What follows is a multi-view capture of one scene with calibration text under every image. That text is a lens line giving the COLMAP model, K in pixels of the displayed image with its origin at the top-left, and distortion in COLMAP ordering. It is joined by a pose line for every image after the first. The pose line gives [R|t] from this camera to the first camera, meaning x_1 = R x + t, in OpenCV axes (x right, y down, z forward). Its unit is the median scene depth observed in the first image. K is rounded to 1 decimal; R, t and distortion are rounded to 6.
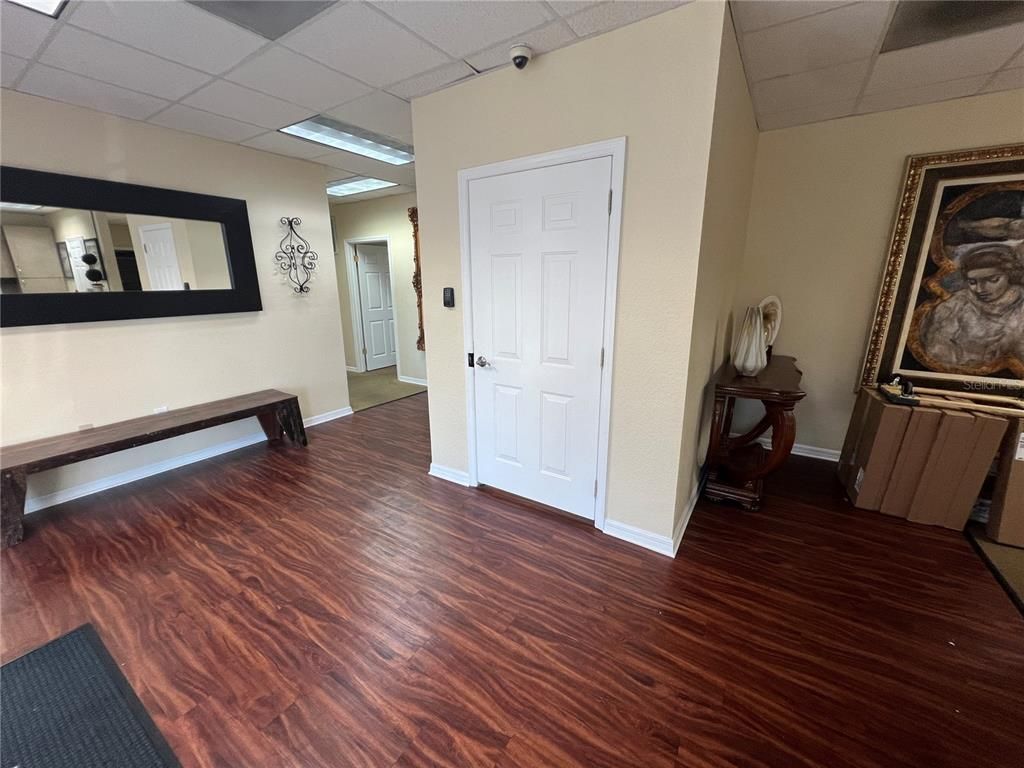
lens RADIAL K [[406.9, 0, 516.2], [0, 406.9, 384.9], [0, 0, 1]] dist [-0.000747, 0.002547]
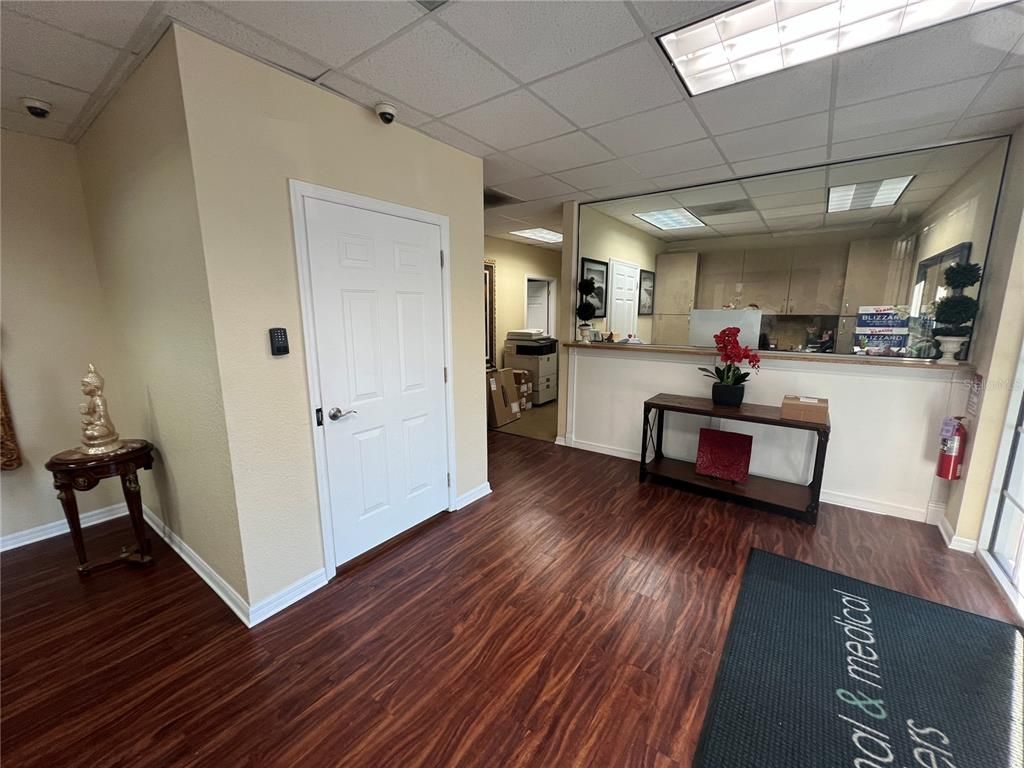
lens RADIAL K [[406.9, 0, 508.9], [0, 406.9, 387.1], [0, 0, 1]] dist [-0.000747, 0.002547]
pose [[0.060550, -0.177062, 0.982335, -1.199987], [0.260139, 0.952931, 0.155728, -0.202392], [-0.963671, 0.246114, 0.103761, 0.775733]]
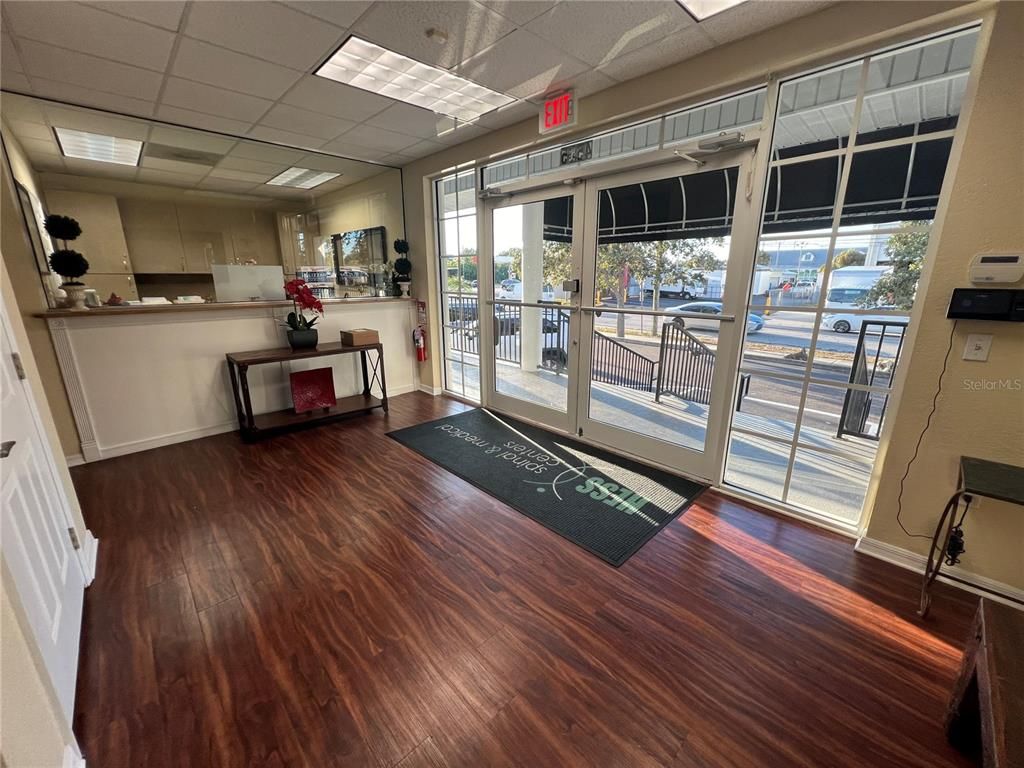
lens RADIAL K [[406.9, 0, 510.9], [0, 406.9, 386.5], [0, 0, 1]] dist [-0.000747, 0.002547]
pose [[-0.971736, -0.049539, 0.230815, -0.929735], [0.073221, 0.866267, 0.494187, -0.372428], [-0.224428, 0.497119, -0.838155, 1.628049]]
